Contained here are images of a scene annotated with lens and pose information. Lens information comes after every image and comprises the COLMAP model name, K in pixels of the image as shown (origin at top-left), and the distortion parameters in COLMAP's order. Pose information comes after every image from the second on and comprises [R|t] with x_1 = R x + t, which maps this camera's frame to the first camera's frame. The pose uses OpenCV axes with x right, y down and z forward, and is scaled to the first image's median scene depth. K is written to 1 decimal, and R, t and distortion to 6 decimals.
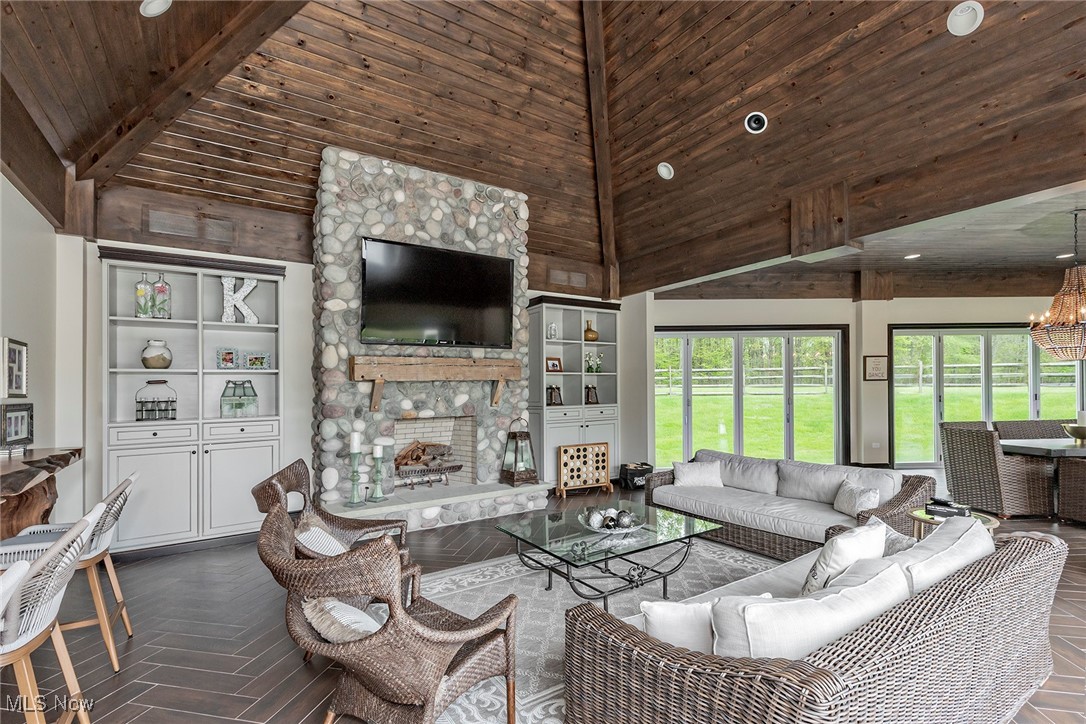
lens RADIAL K [[488.9, 0, 538.1], [0, 488.9, 379.4], [0, 0, 1]] dist [0.000670, 0.000282]
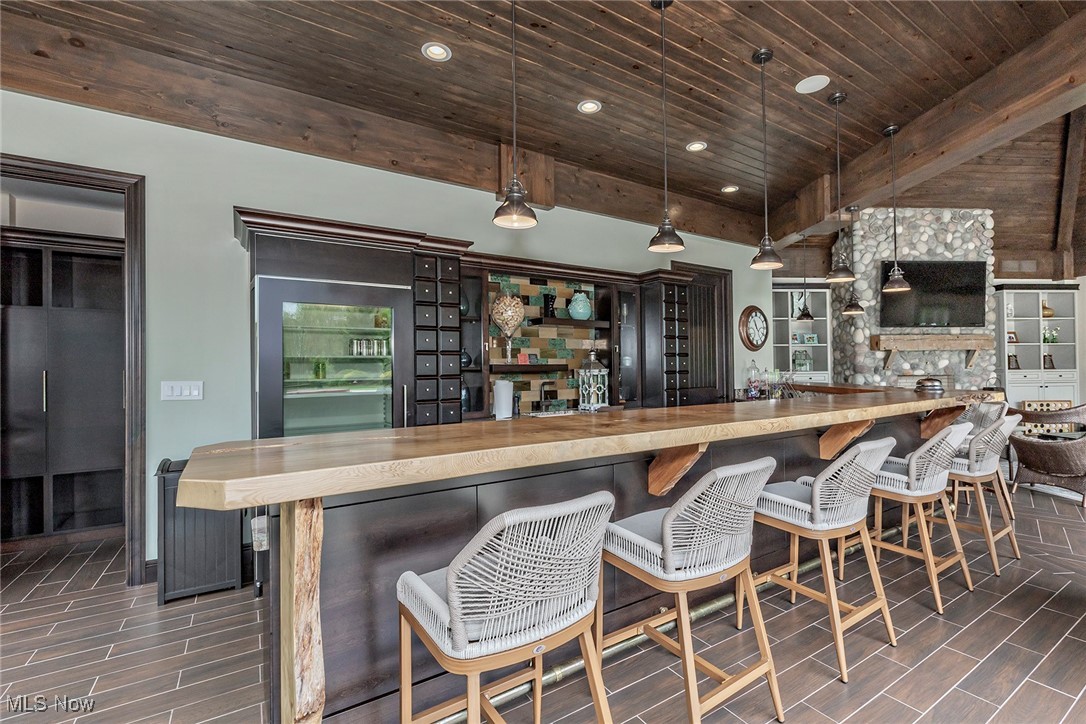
lens RADIAL K [[509.9, 0, 543.6], [0, 509.9, 350.3], [0, 0, 1]] dist [0.002414, 0.000272]
pose [[0.871943, -0.003515, -0.489595, -0.439922], [0.005428, 0.999982, 0.002489, -0.007176], [0.489577, -0.004828, 0.871947, -0.872320]]
